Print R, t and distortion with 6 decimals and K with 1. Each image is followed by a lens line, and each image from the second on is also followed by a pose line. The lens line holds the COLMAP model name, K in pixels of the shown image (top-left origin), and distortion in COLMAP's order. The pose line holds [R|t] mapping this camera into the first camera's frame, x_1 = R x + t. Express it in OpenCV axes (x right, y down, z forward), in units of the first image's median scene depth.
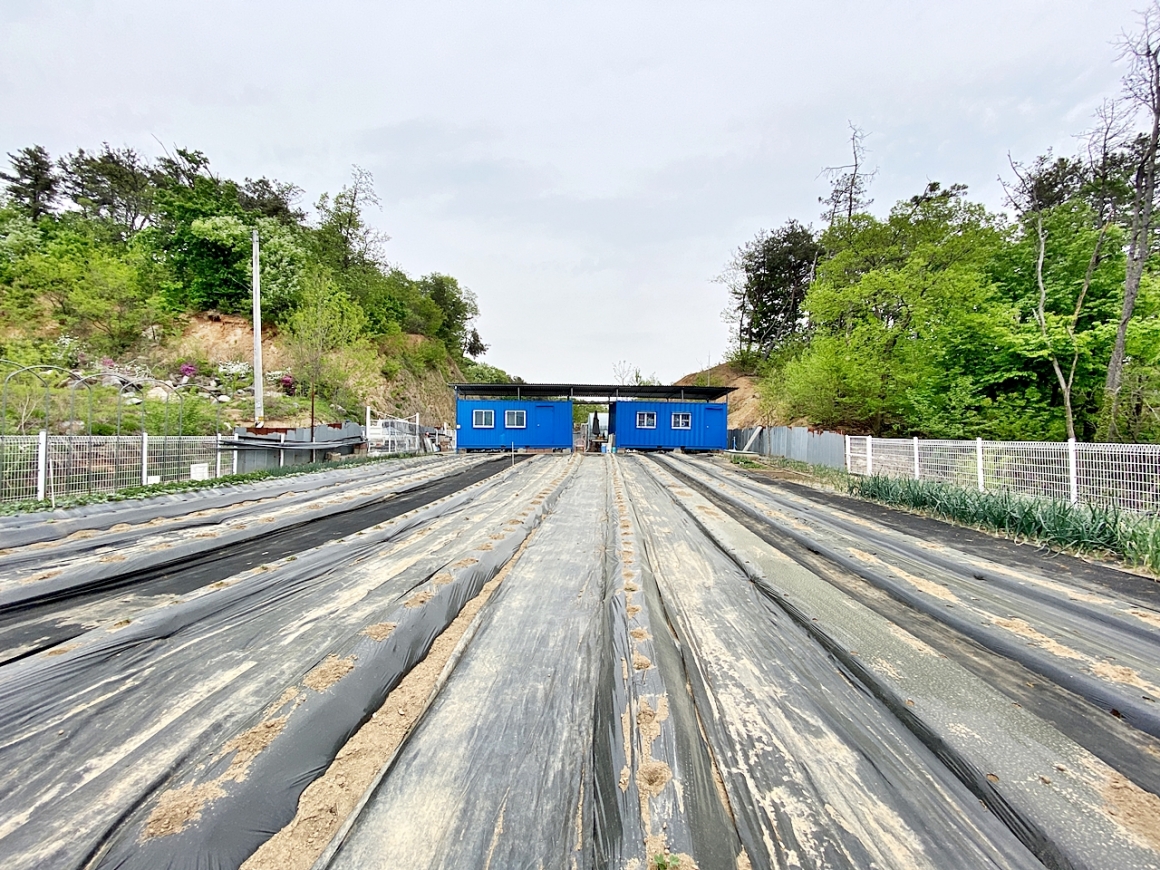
lens RADIAL K [[464.5, 0, 573.9], [0, 464.5, 443.2], [0, 0, 1]] dist [0.000173, -0.013531]
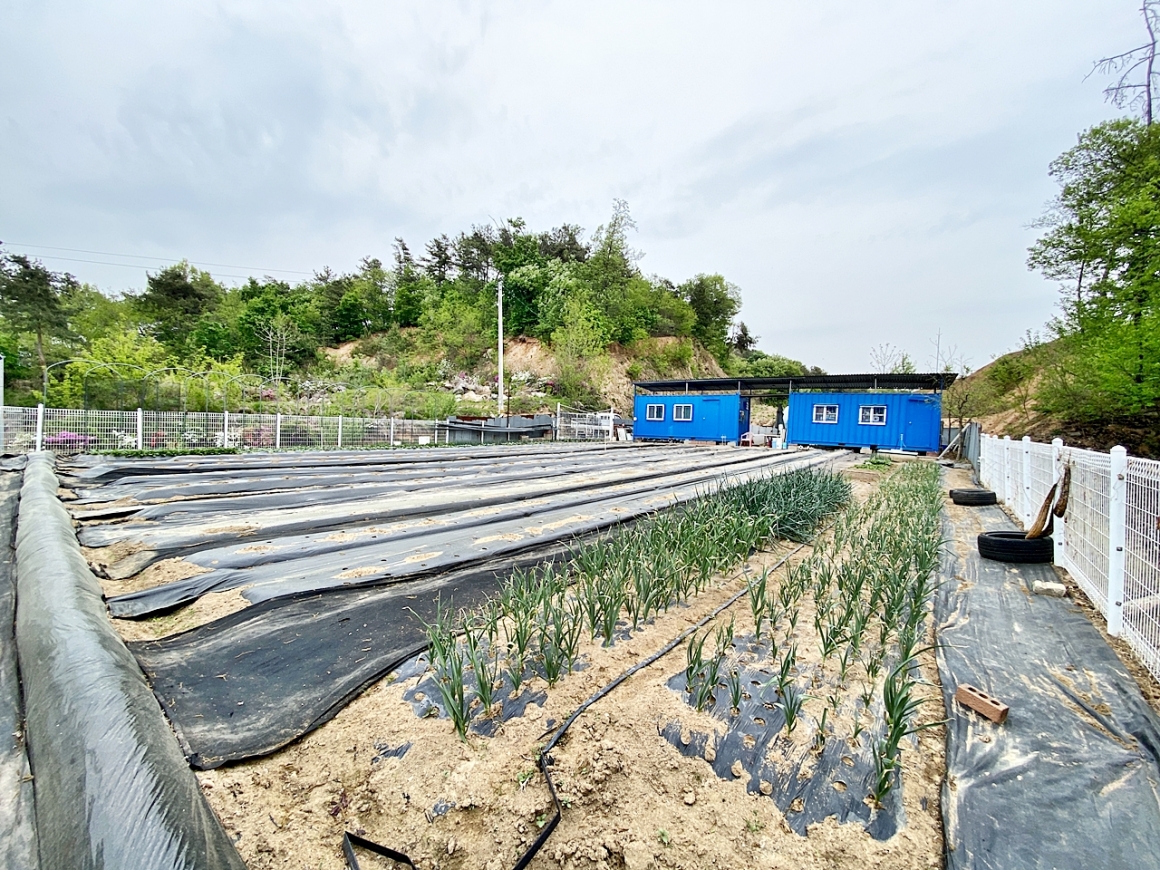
lens RADIAL K [[464.5, 0, 575.0], [0, 464.5, 458.3], [0, 0, 1]] dist [0.000173, -0.013531]
pose [[0.788745, 0.061036, -0.611683, 0.228667], [-0.035444, 0.997919, 0.053873, 0.003982], [0.613698, -0.020812, 0.789267, -0.018044]]
